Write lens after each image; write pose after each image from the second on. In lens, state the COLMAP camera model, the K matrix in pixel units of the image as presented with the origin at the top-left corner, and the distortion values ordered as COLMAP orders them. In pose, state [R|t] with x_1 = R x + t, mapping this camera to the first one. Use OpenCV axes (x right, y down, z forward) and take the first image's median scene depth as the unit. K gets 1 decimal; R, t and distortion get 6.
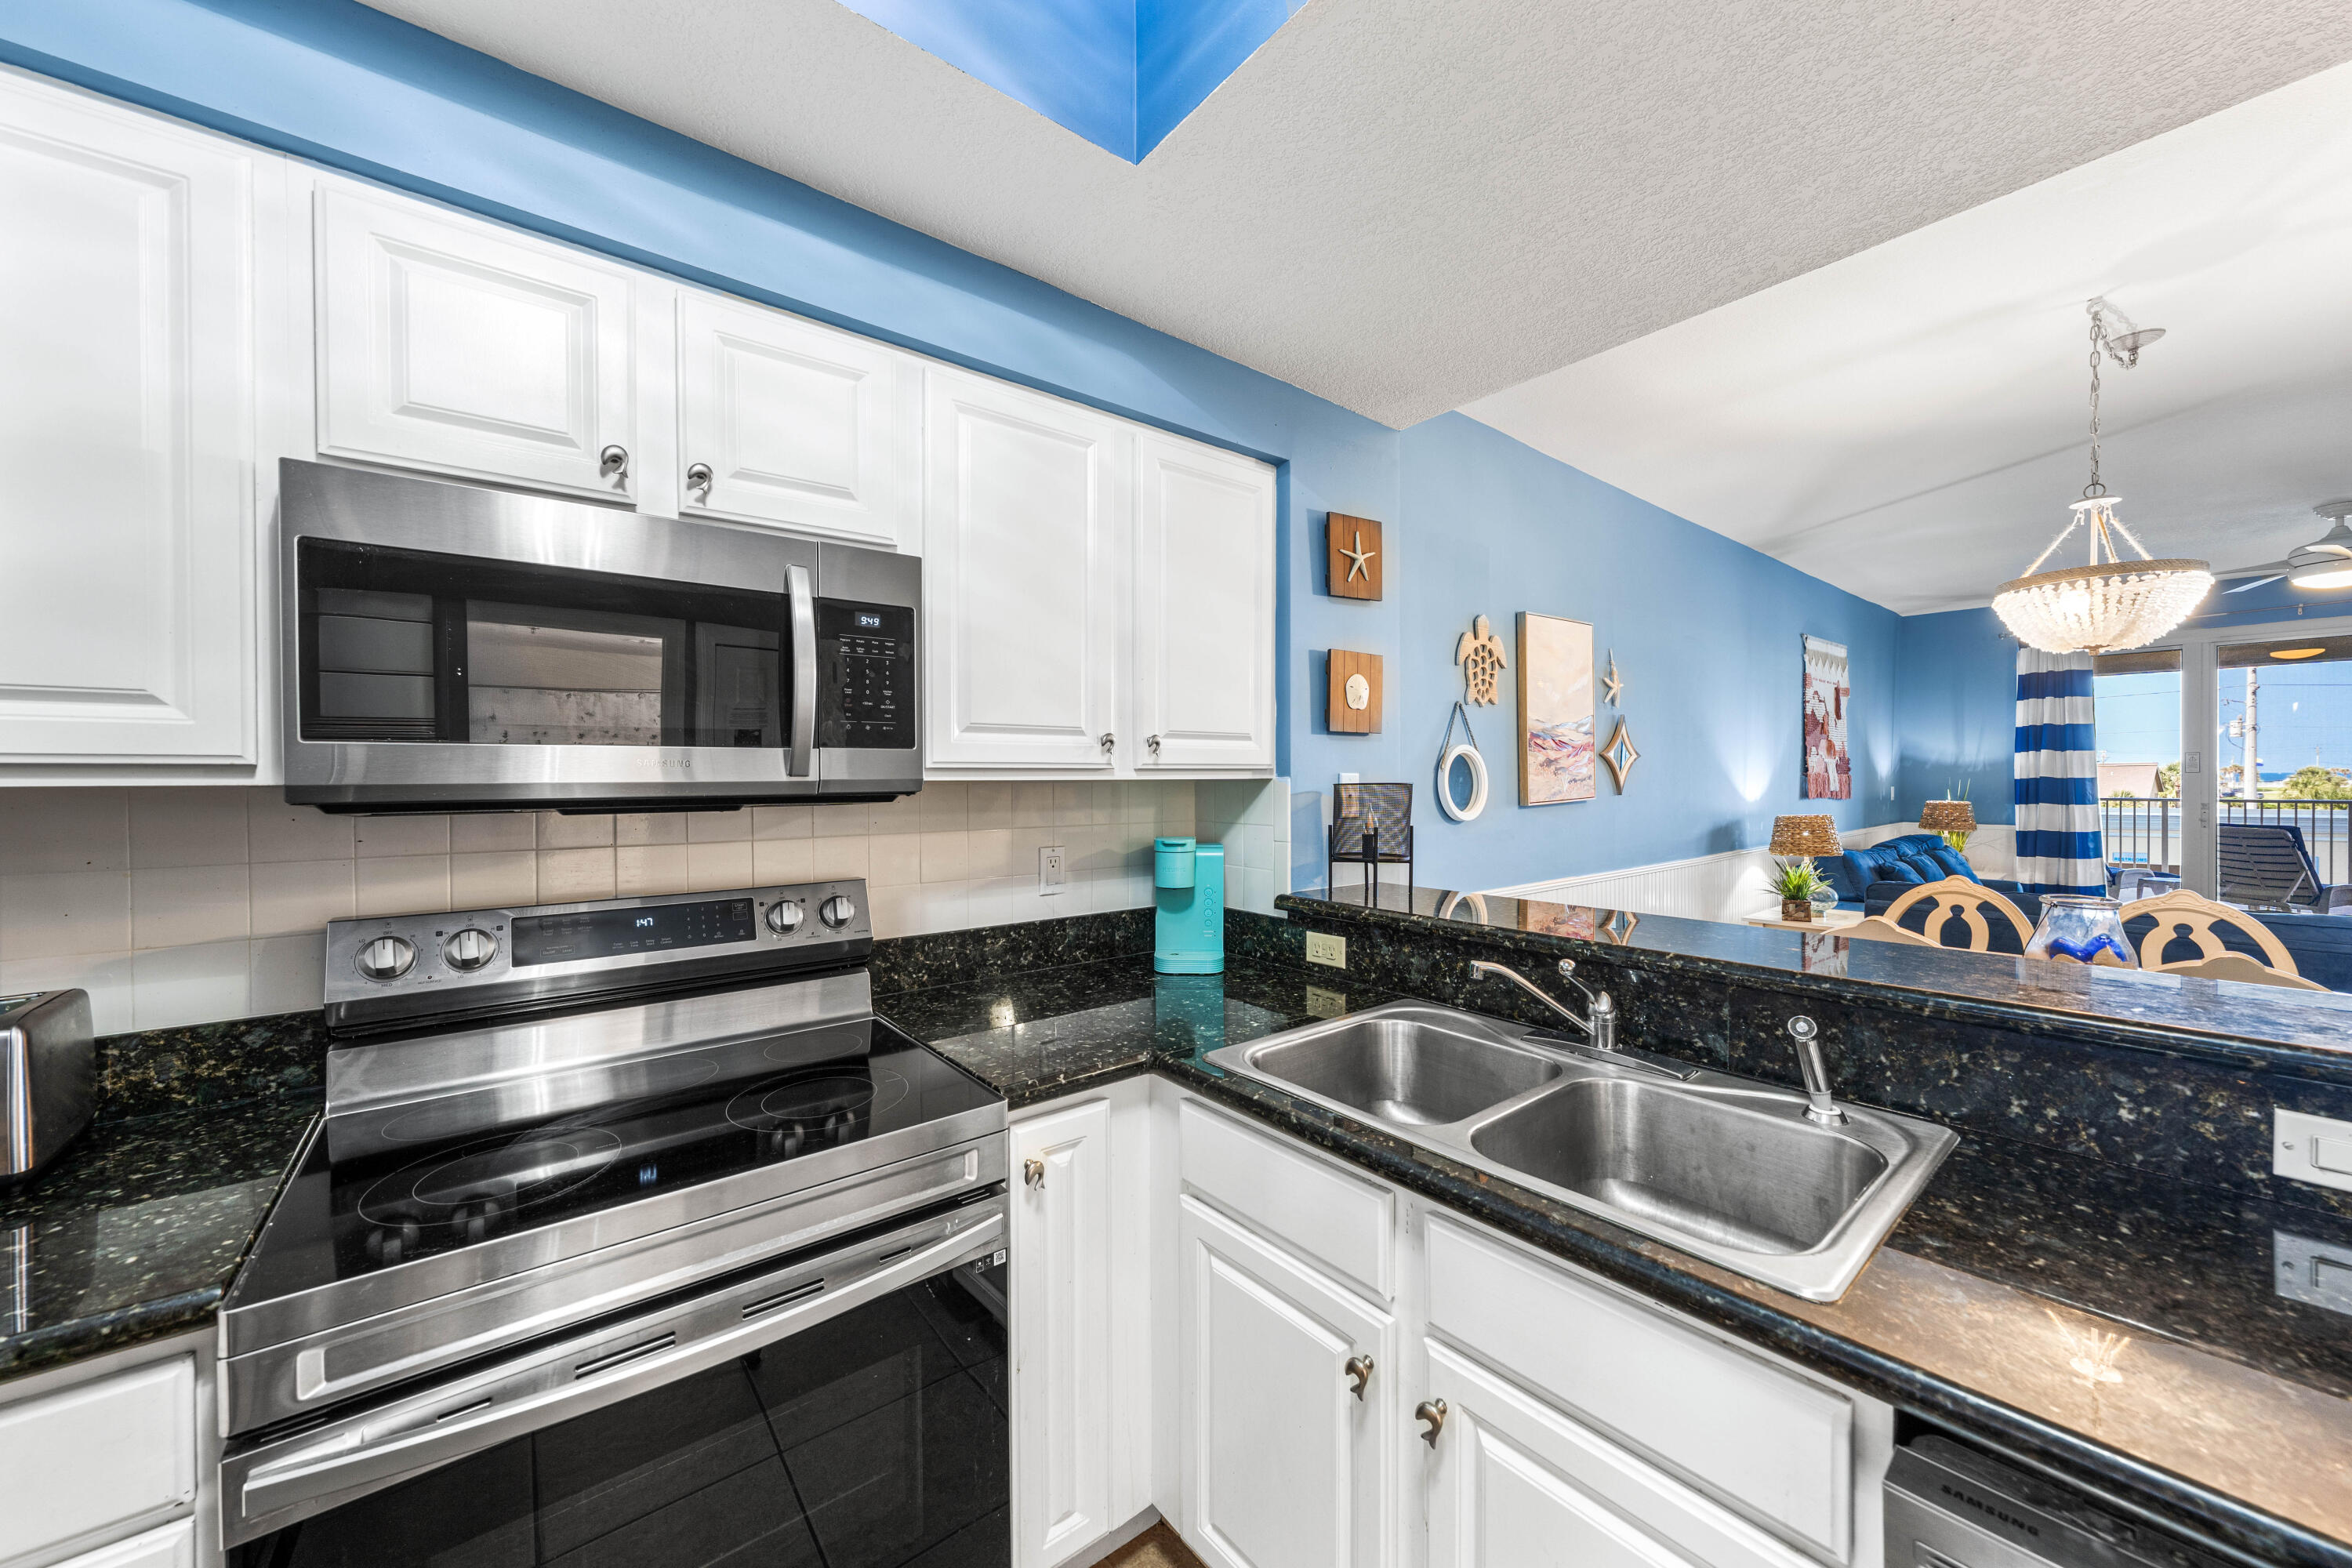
lens RADIAL K [[840.9, 0, 1176.0], [0, 840.9, 784.0], [0, 0, 1]] dist [0.001462, 0.000129]
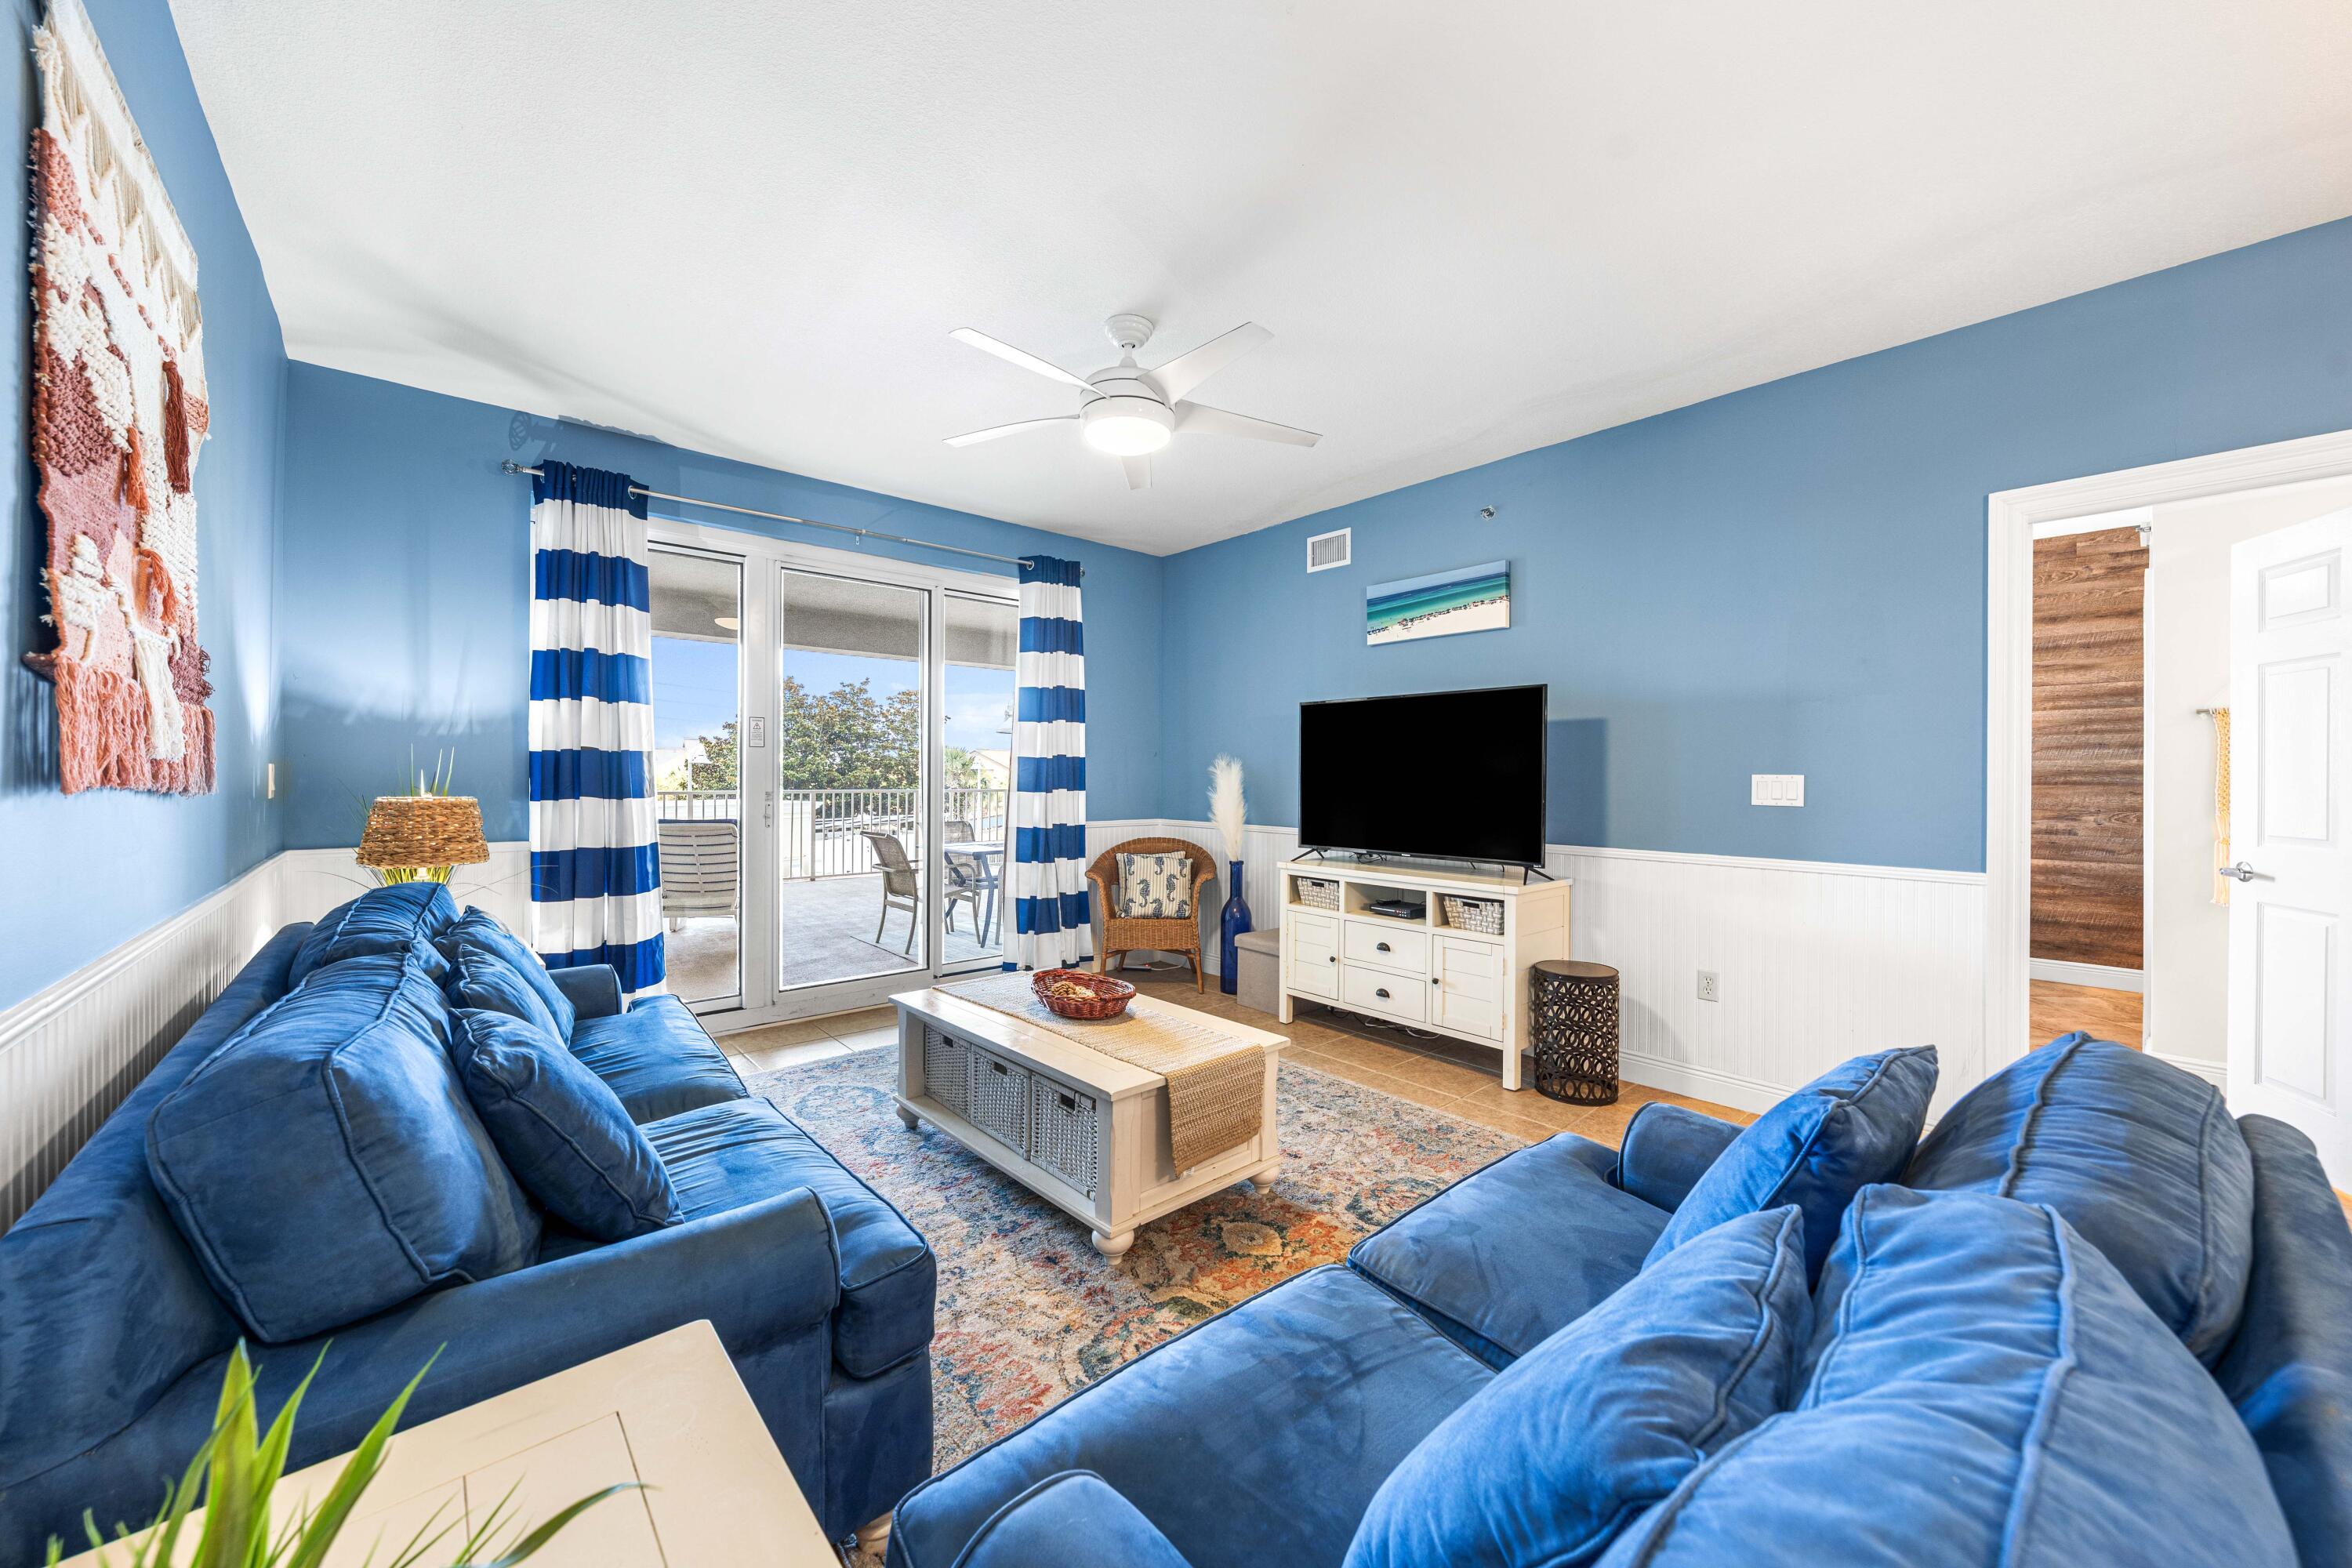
lens RADIAL K [[855.8, 0, 1178.6], [0, 855.8, 776.3], [0, 0, 1]] dist [-0.001721, -0.000047]
pose [[-0.048696, 0.004360, 0.998804, 1.486483], [0.005178, 0.999978, -0.004113, 0.043707], [-0.998800, 0.004972, -0.048718, 2.056785]]
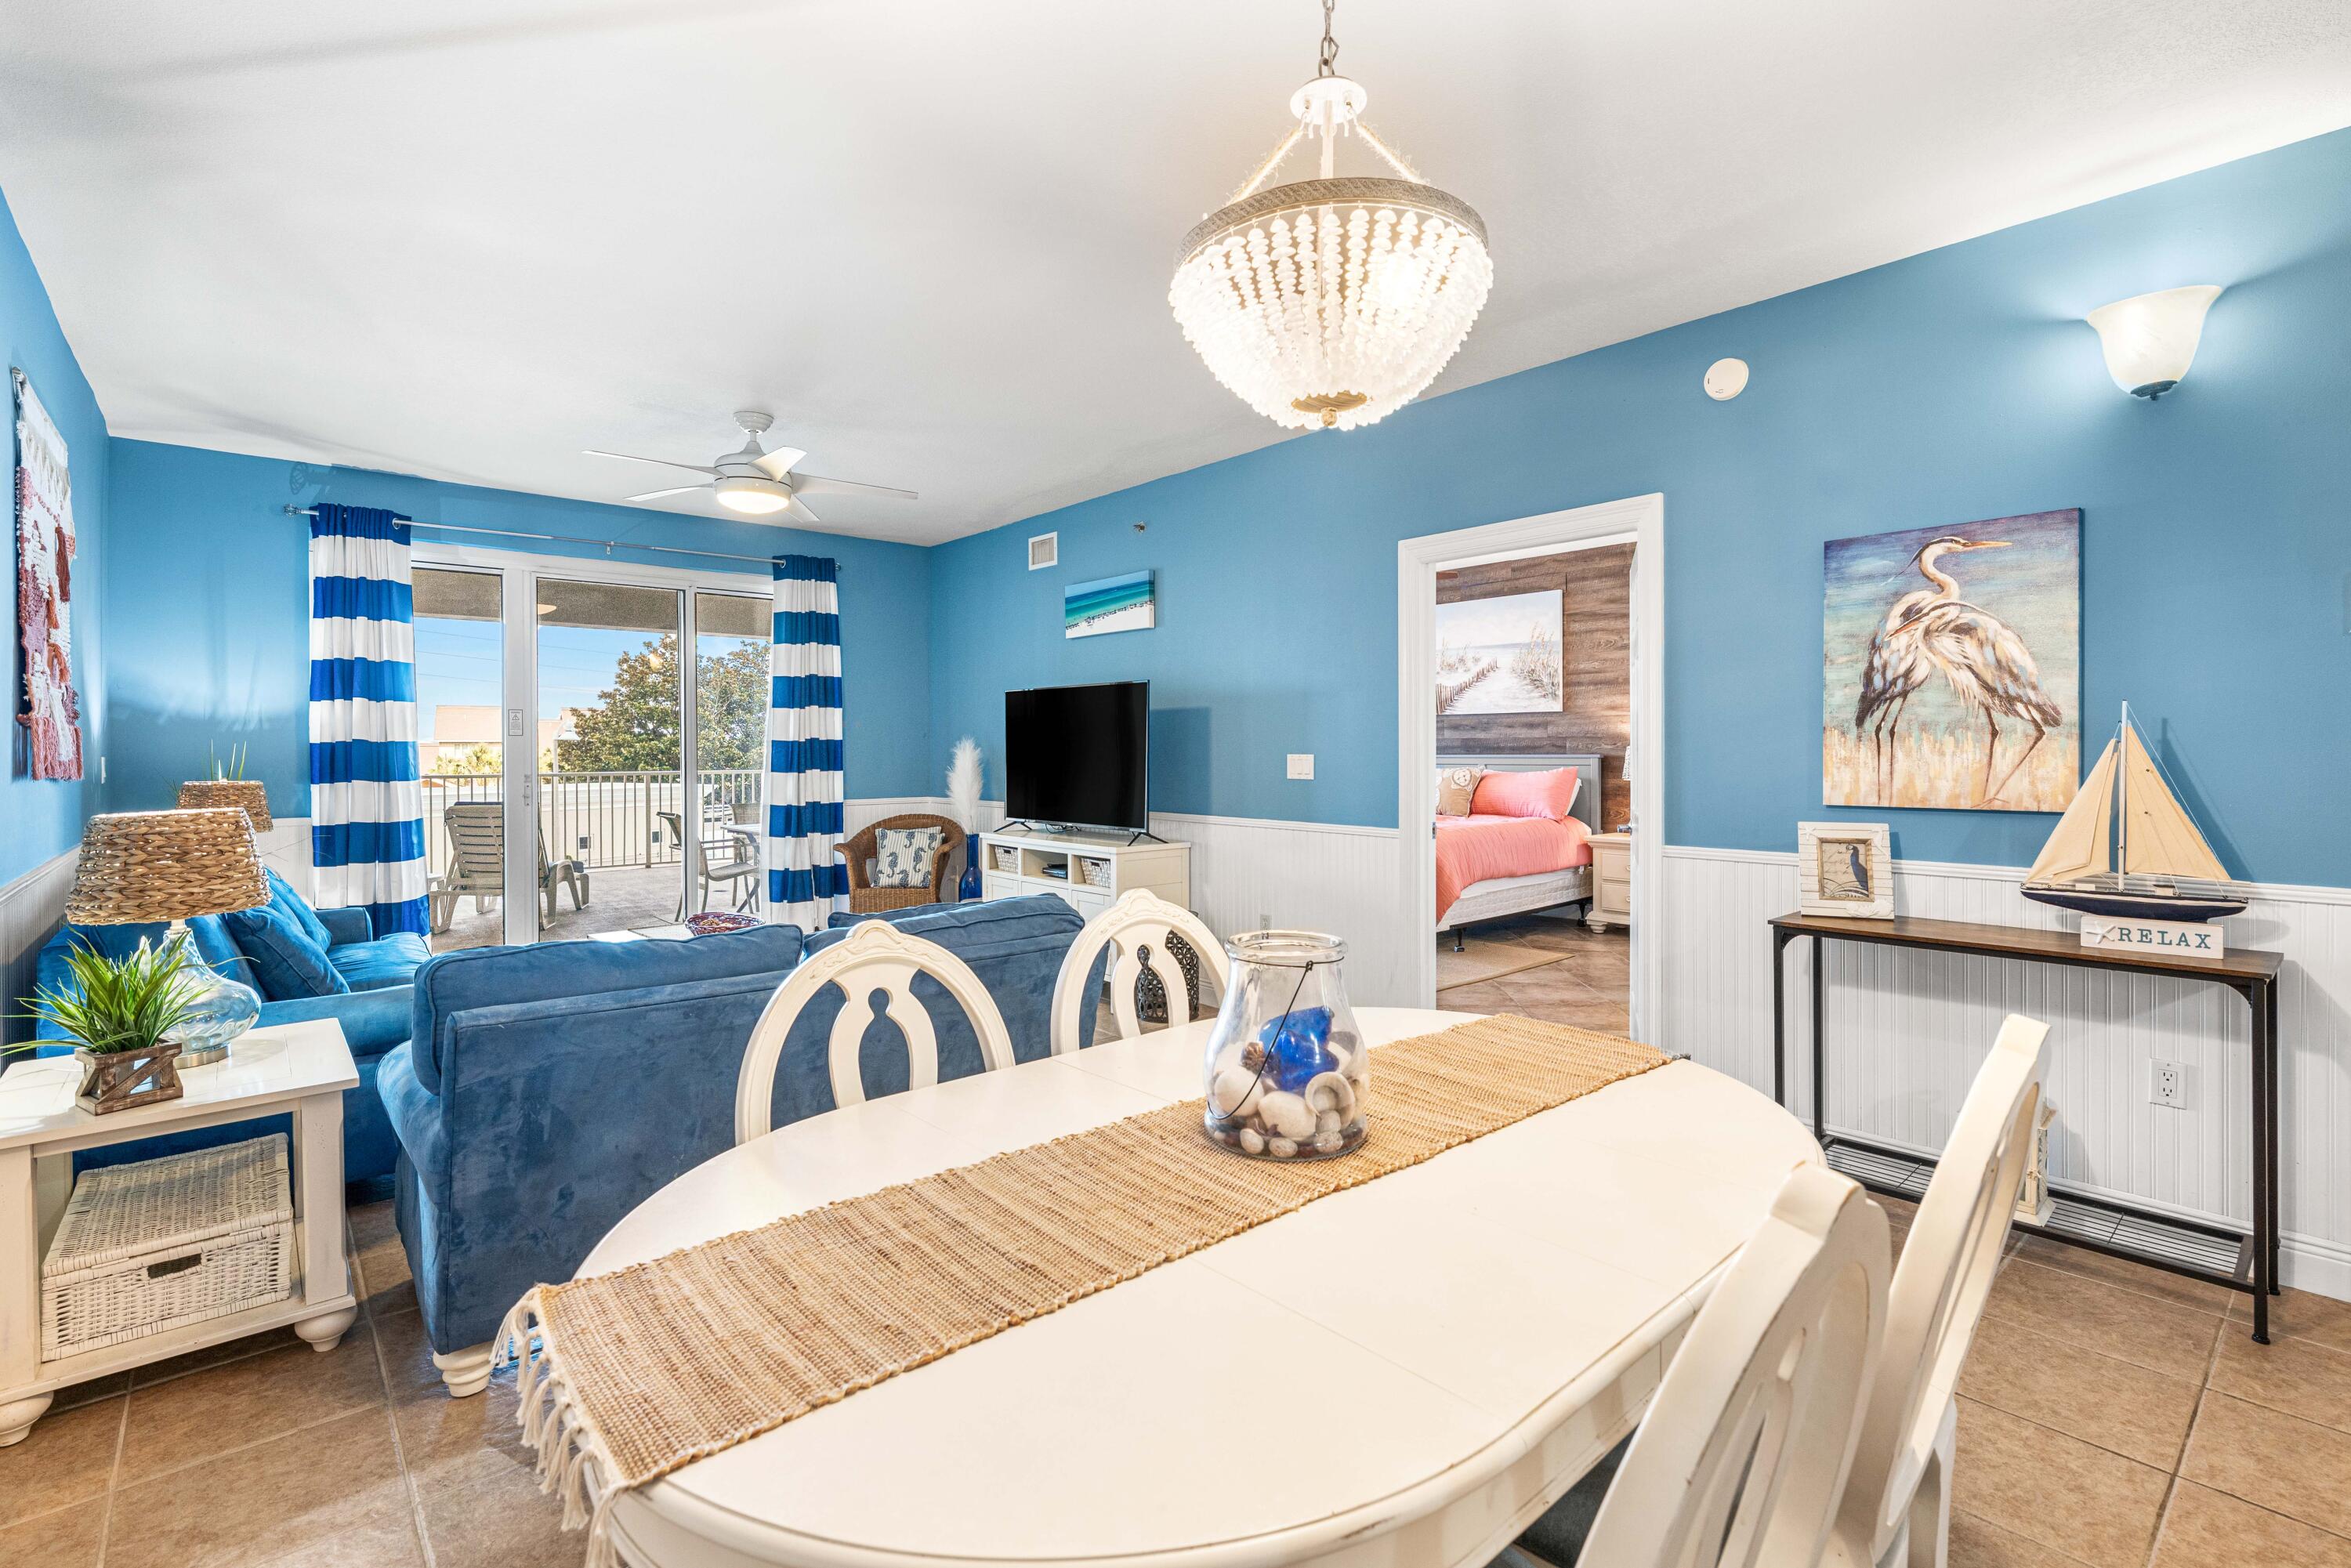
lens RADIAL K [[1059.4, 0, 1169.1], [0, 1059.4, 753.9], [0, 0, 1]] dist [0.000747, 0.000397]
pose [[-0.042816, 0.000459, 0.999083, 0.604110], [0.014130, 0.999900, 0.000147, 0.035037], [-0.998983, 0.014124, -0.042818, 1.302889]]
